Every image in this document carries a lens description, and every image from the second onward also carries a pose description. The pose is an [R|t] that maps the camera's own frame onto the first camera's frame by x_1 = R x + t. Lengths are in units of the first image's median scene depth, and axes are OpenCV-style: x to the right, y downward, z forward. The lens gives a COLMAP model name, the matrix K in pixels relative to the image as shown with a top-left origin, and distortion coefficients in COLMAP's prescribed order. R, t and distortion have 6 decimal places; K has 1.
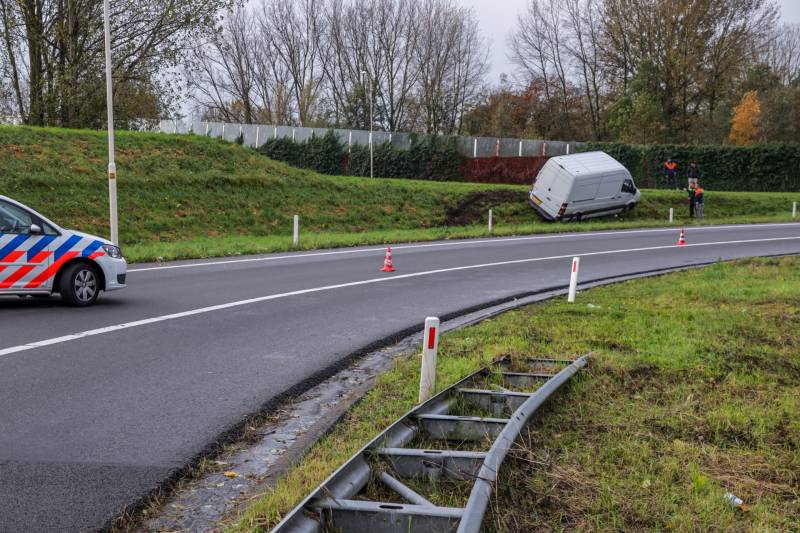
lens RADIAL K [[1147.9, 0, 400.0], [0, 1147.9, 266.5], [0, 0, 1]] dist [0.034265, -0.006158]
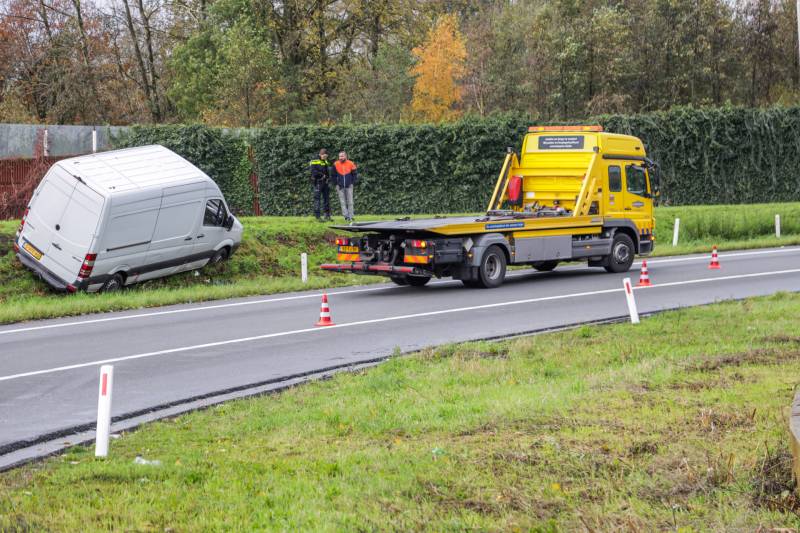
lens RADIAL K [[2390.1, 0, 400.0], [0, 2390.1, 266.5], [0, 0, 1]] dist [0.076267, -0.445464]
pose [[0.963349, -0.050816, 0.263395, 0.002319], [0.063654, 0.997153, -0.040432, -0.000329], [-0.260591, 0.055716, 0.963840, -0.011092]]
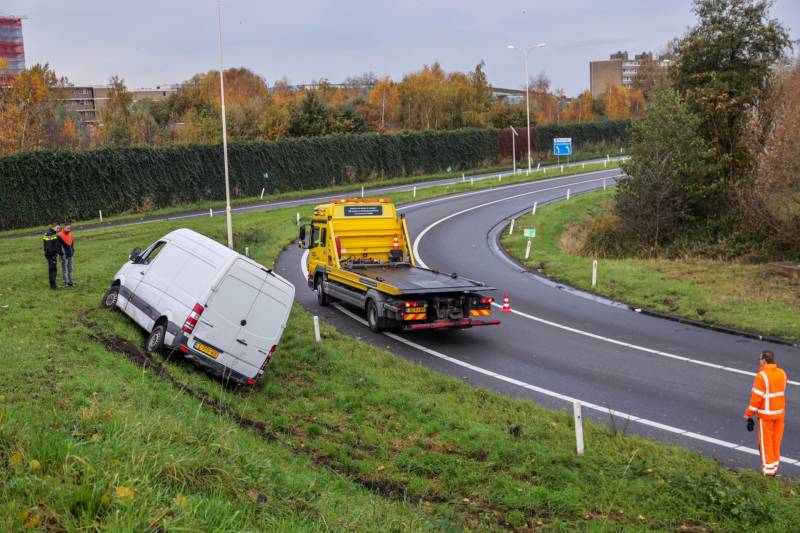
lens RADIAL K [[1088.0, 0, 400.0], [0, 1088.0, 266.5], [0, 0, 1]] dist [0.018833, -0.021610]
pose [[0.228588, -0.128506, 0.965005, -0.272108], [0.107399, 0.988528, 0.106198, -0.125799], [-0.967581, 0.079365, 0.239767, 0.804120]]
